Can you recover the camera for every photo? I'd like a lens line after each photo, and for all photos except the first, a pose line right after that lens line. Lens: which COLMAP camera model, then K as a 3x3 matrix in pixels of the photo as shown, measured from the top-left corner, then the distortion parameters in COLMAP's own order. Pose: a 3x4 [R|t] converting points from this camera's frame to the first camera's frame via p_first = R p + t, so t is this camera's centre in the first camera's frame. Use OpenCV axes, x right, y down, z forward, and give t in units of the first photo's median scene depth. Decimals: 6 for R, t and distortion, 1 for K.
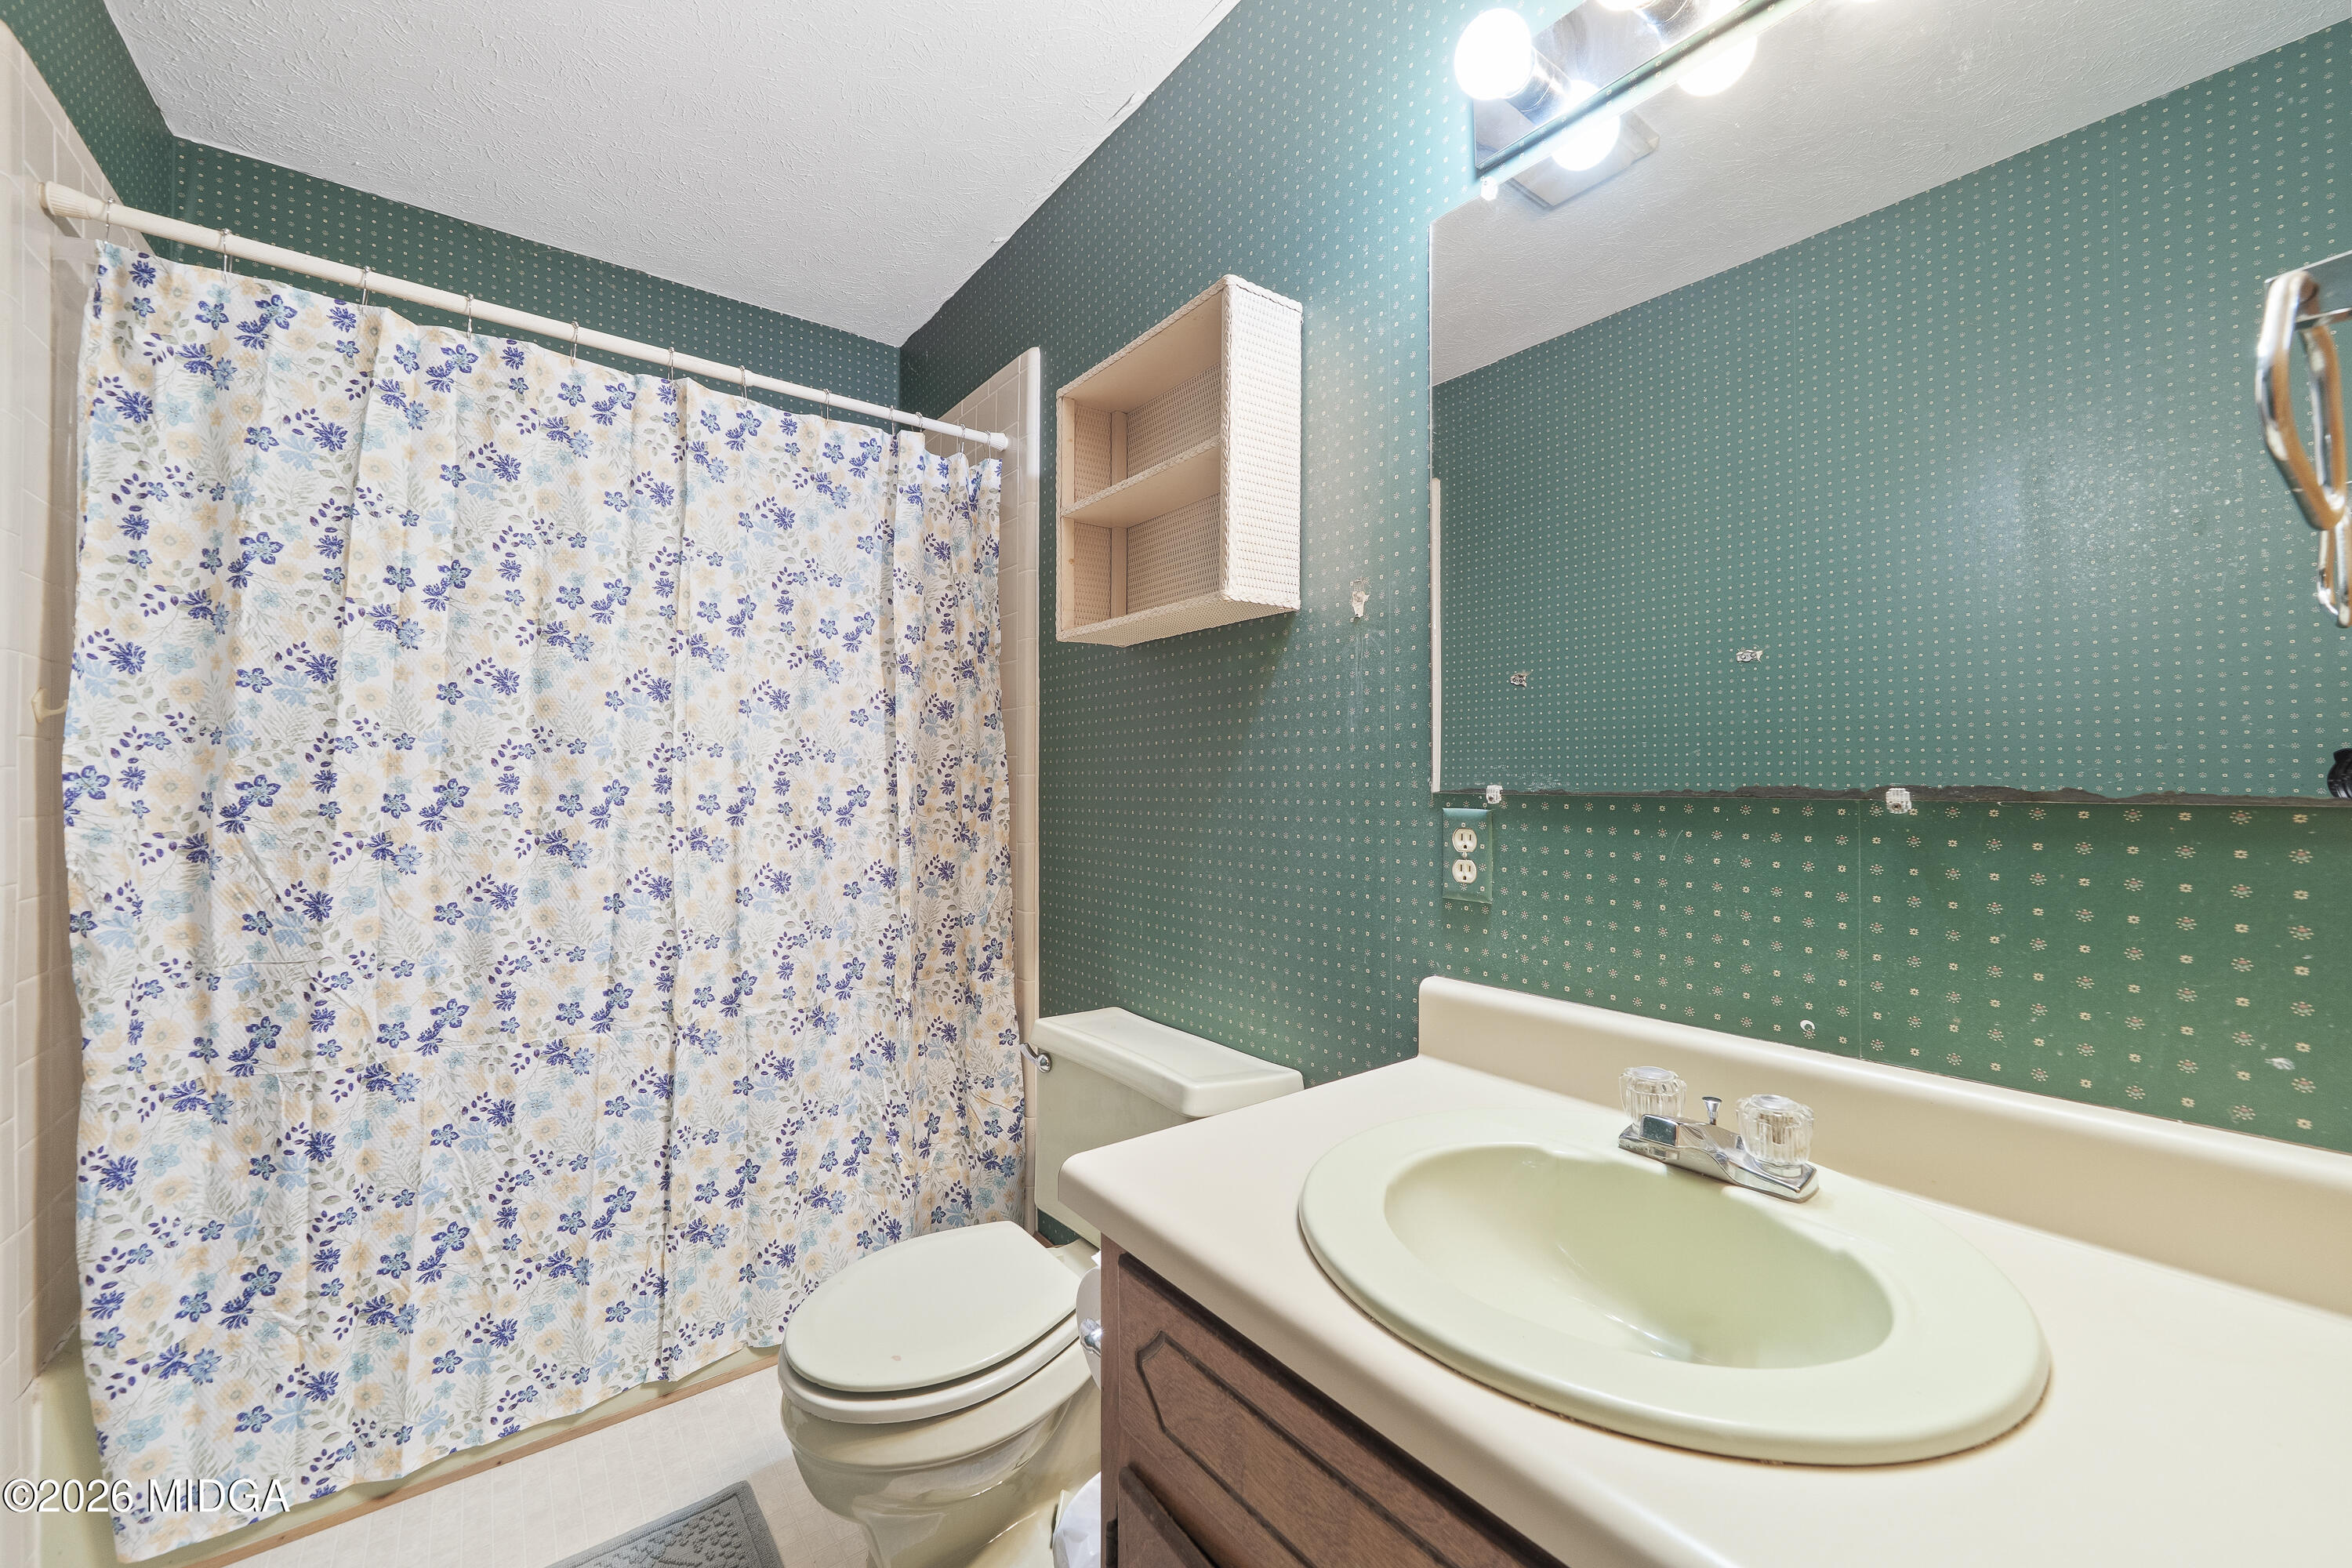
lens RADIAL K [[906.0, 0, 1178.1], [0, 906.0, 765.9], [0, 0, 1]] dist [-0.005881, 0.000470]
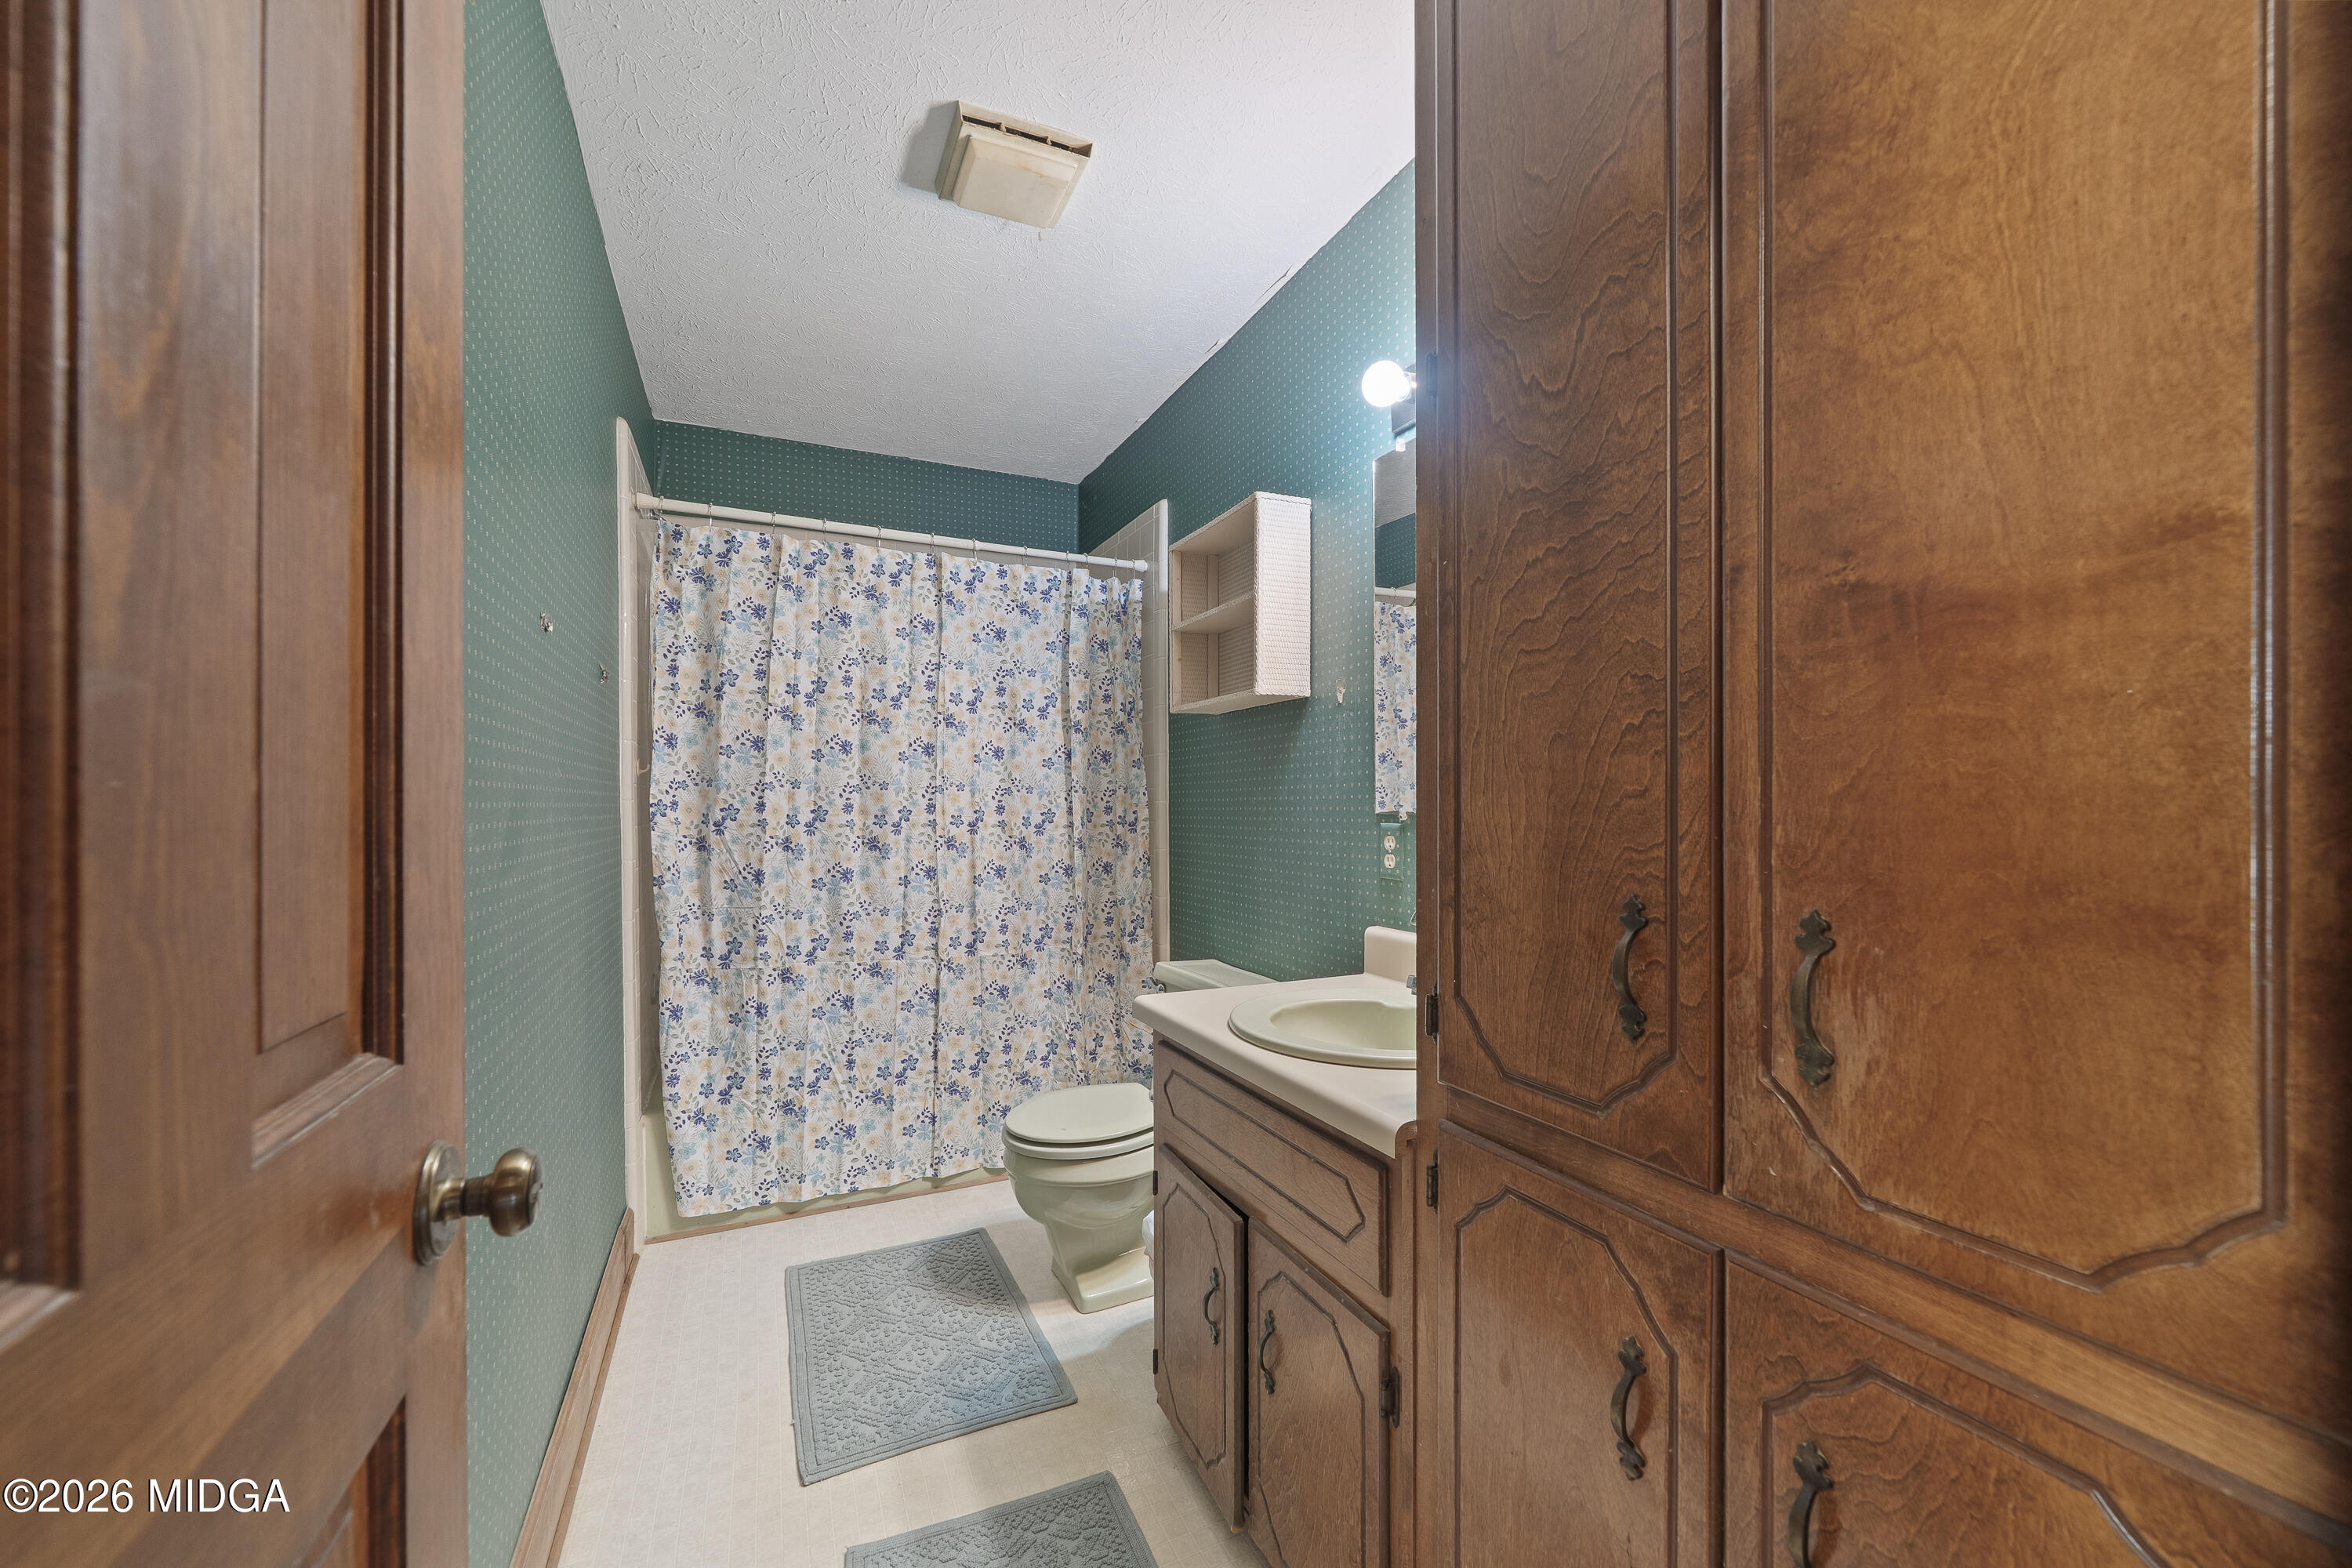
lens RADIAL K [[906.0, 0, 1176.1], [0, 906.0, 805.5], [0, 0, 1]] dist [-0.005881, 0.000470]
pose [[0.976152, -0.001526, -0.217085, 0.233813], [0.005633, 0.999817, 0.018299, -0.013476], [0.217017, -0.019085, 0.975981, -0.543827]]
